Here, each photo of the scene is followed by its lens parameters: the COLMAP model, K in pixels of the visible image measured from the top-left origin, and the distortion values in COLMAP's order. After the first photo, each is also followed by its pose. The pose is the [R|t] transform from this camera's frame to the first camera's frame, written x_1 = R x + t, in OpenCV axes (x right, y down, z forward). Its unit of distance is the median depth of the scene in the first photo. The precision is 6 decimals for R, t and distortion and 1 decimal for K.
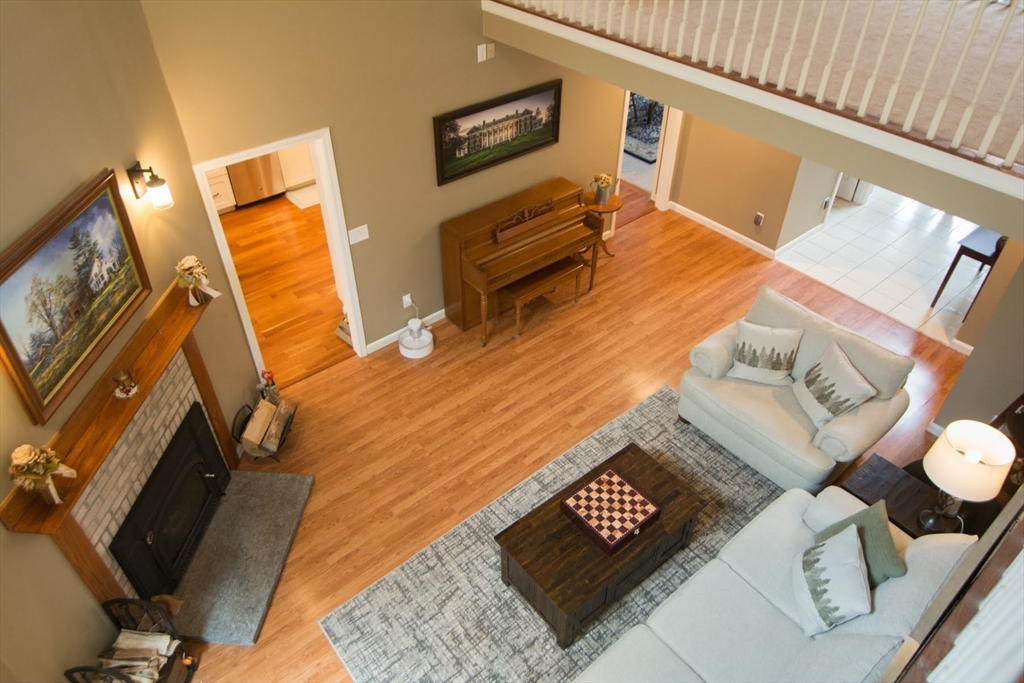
lens RADIAL K [[696.9, 0, 509.7], [0, 696.9, 338.2], [0, 0, 1]] dist [0.005587, -0.002684]
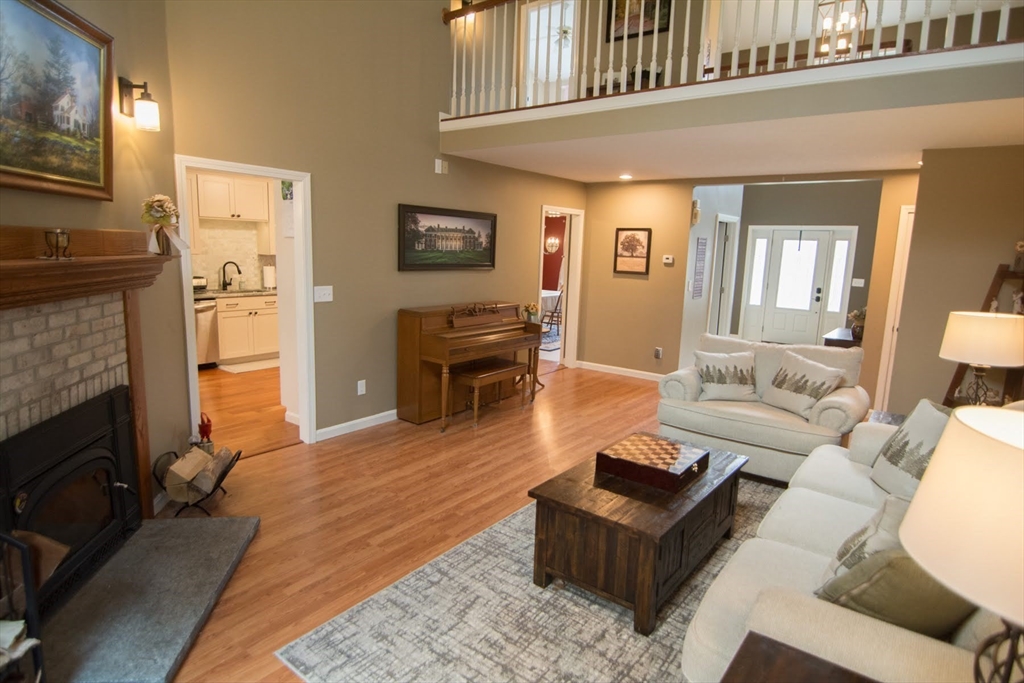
lens RADIAL K [[572.8, 0, 508.1], [0, 572.8, 341.2], [0, 0, 1]] dist [0.000337, -0.011207]
pose [[0.975154, -0.006278, 0.221437, -0.165400], [0.116852, 0.863799, -0.490099, 0.403596], [-0.188200, 0.503798, 0.843071, 0.342259]]
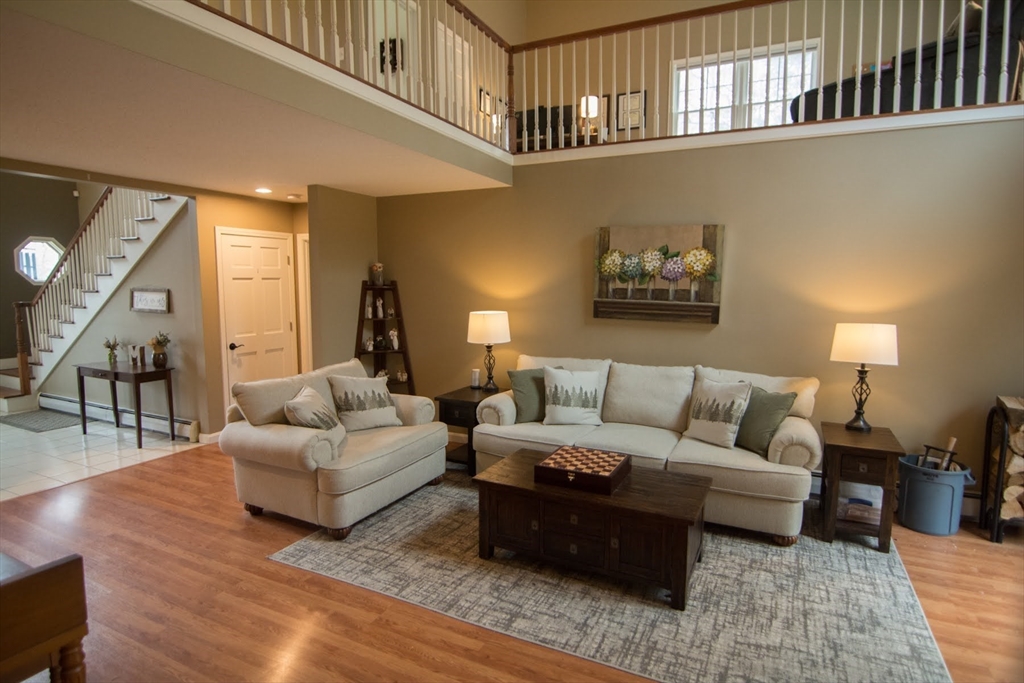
lens RADIAL K [[553.0, 0, 509.1], [0, 553.0, 337.8], [0, 0, 1]] dist [-0.002219, -0.013709]
pose [[-0.404538, -0.093212, 0.909758, -0.429212], [0.582196, 0.740918, 0.334796, -0.171252], [-0.705263, 0.665096, -0.245462, 1.039038]]
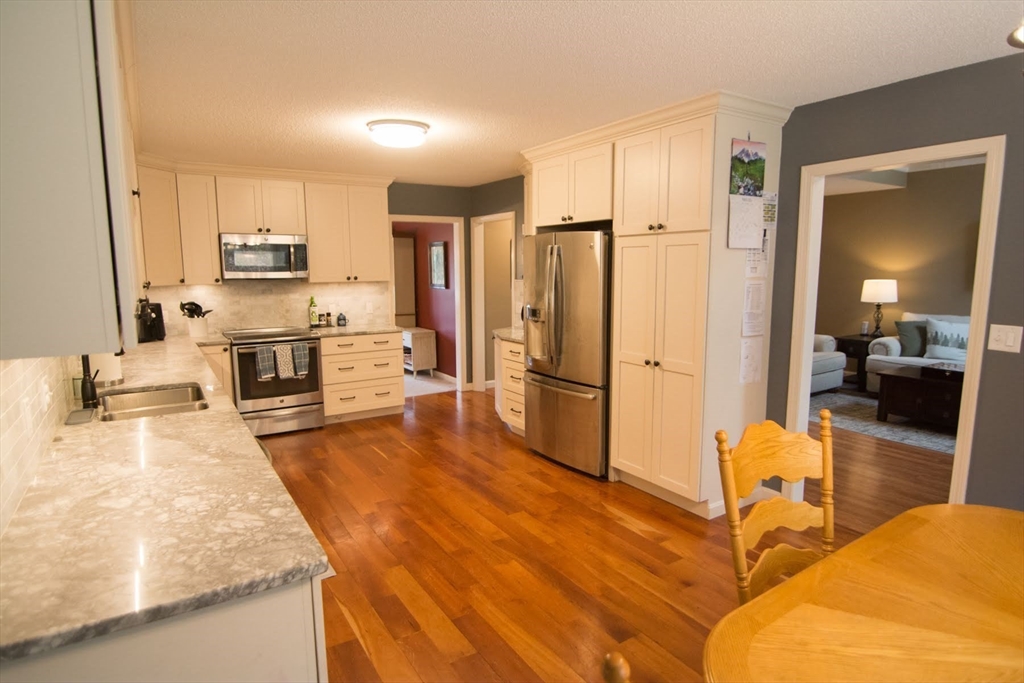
lens RADIAL K [[572.8, 0, 508.1], [0, 572.8, 341.2], [0, 0, 1]] dist [0.000337, -0.011207]
pose [[0.126112, -0.135630, 0.982701, -1.077326], [0.640731, 0.767400, 0.023689, -0.417863], [-0.757337, 0.626659, 0.183681, 1.339984]]
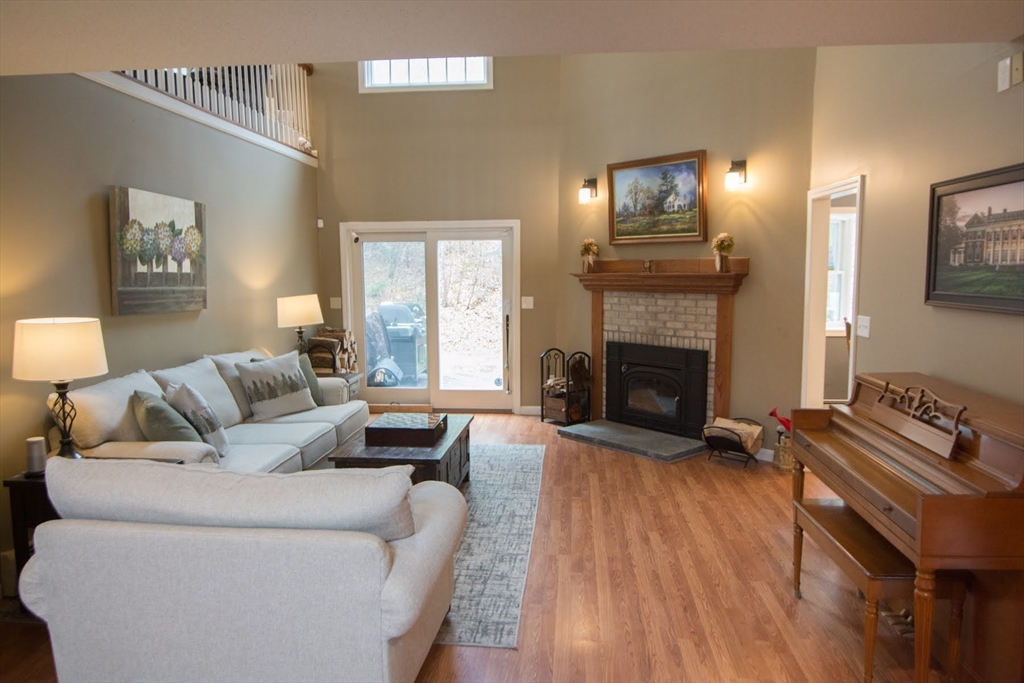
lens RADIAL K [[696.9, 0, 509.7], [0, 696.9, 338.2], [0, 0, 1]] dist [0.005587, -0.002684]
pose [[-0.708081, 0.074536, -0.702186, 0.697985], [-0.447589, 0.721749, 0.527960, -0.433685], [0.546154, 0.688130, -0.477696, 1.365097]]
